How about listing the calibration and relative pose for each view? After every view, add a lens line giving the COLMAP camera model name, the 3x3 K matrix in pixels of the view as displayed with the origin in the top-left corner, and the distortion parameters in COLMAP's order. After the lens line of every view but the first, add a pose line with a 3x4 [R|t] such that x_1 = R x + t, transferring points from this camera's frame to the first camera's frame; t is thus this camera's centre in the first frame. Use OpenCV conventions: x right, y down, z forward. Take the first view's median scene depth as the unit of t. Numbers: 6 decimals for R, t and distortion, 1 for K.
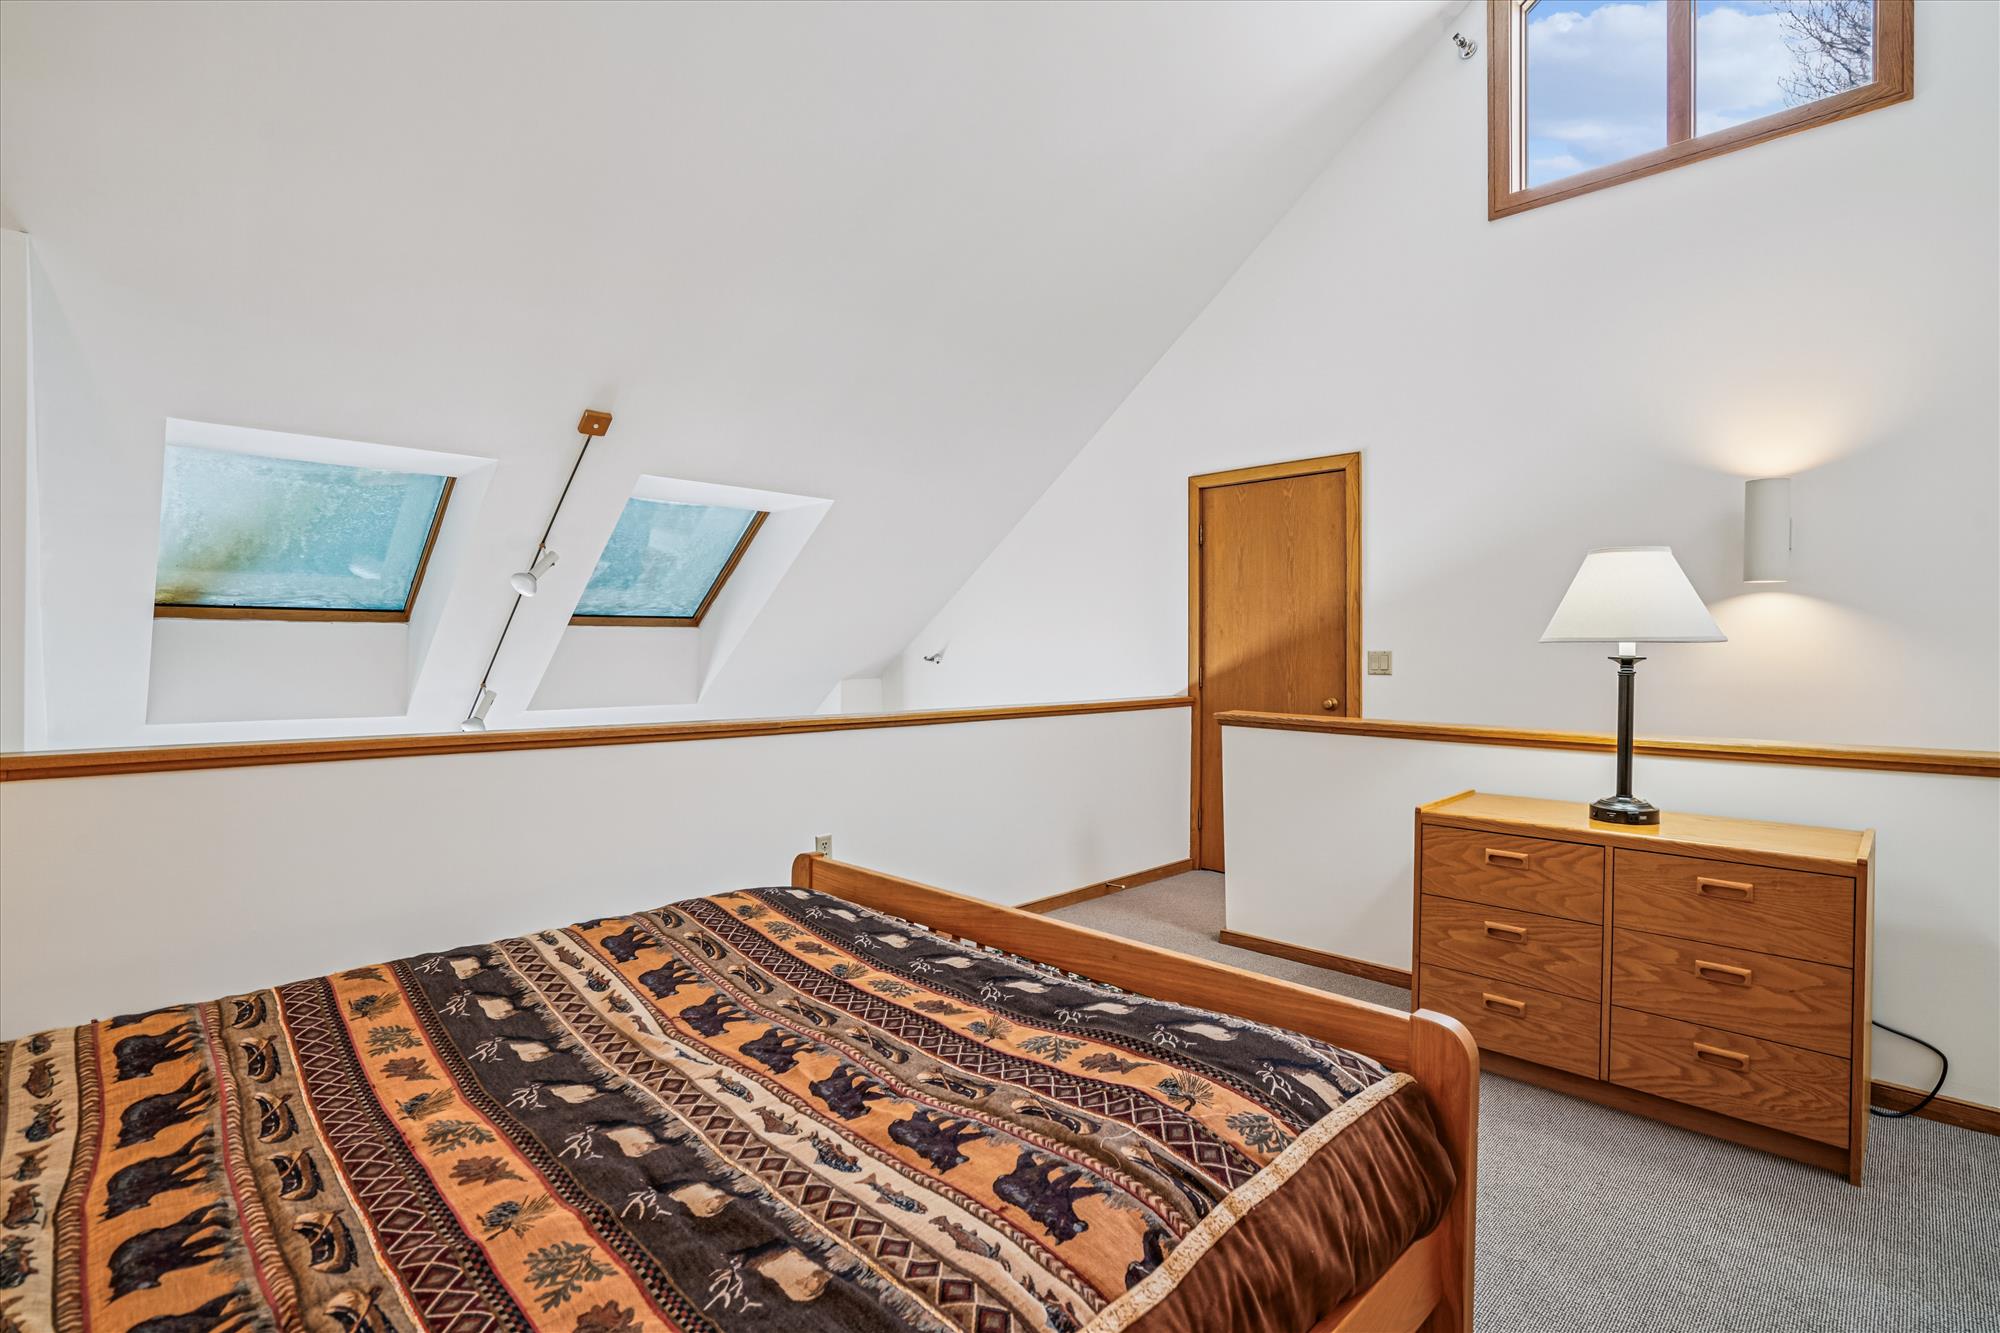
lens RADIAL K [[927.8, 0, 1008.5], [0, 927.8, 660.6], [0, 0, 1]] dist [-0.060749, 0.023419]
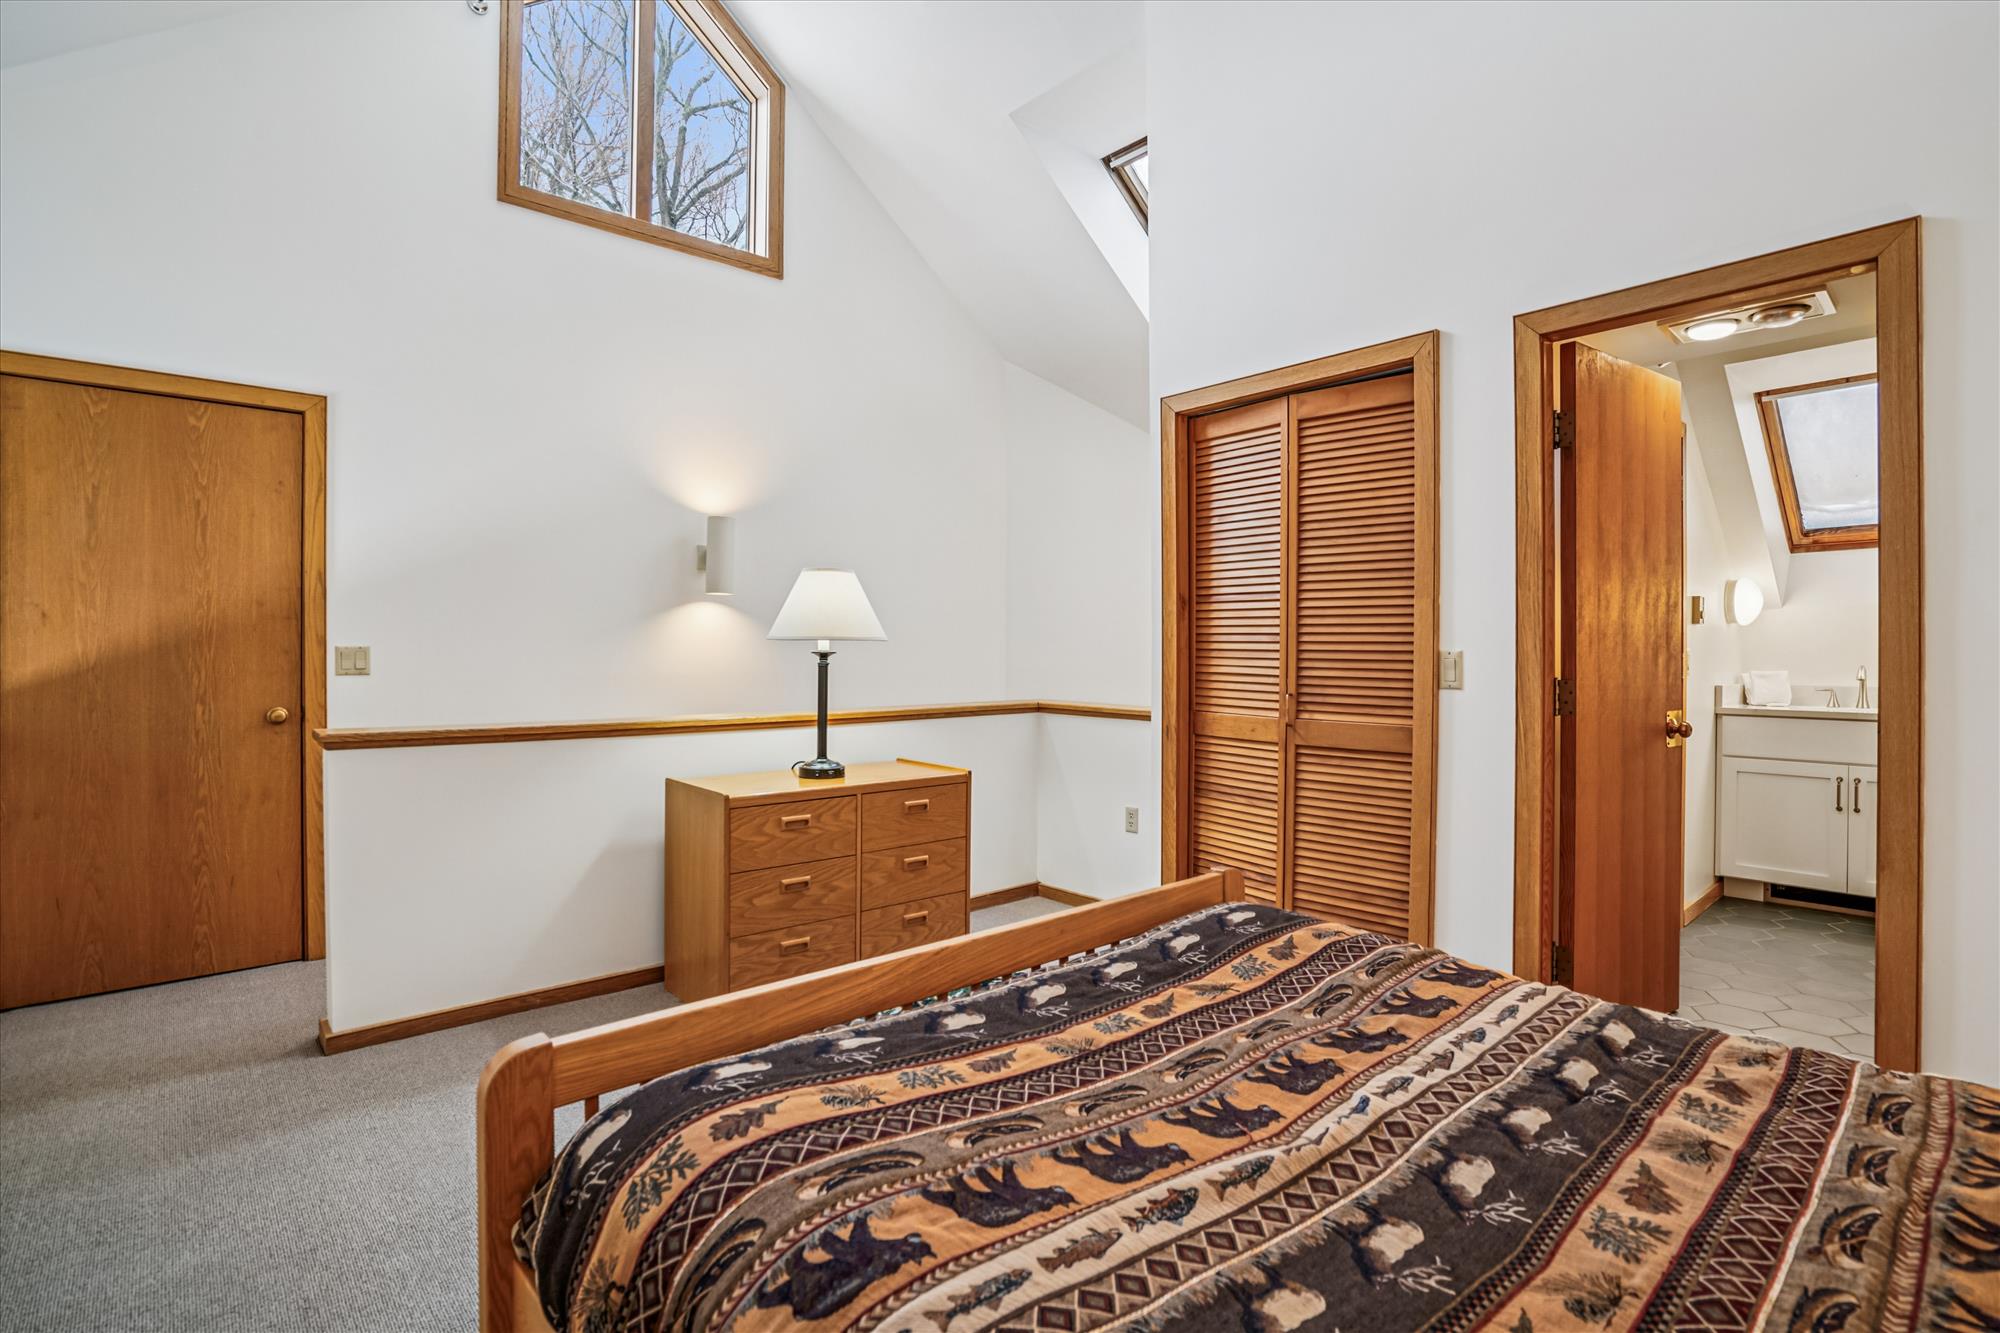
lens RADIAL K [[925.7, 0, 998.6], [0, 925.7, 640.4], [0, 0, 1]] dist [-0.036724, 0.013164]
pose [[0.089667, 0.004860, 0.995960, -0.784279], [0.008093, 0.999952, -0.005609, -0.013392], [-0.995939, 0.008563, 0.089623, 0.778845]]
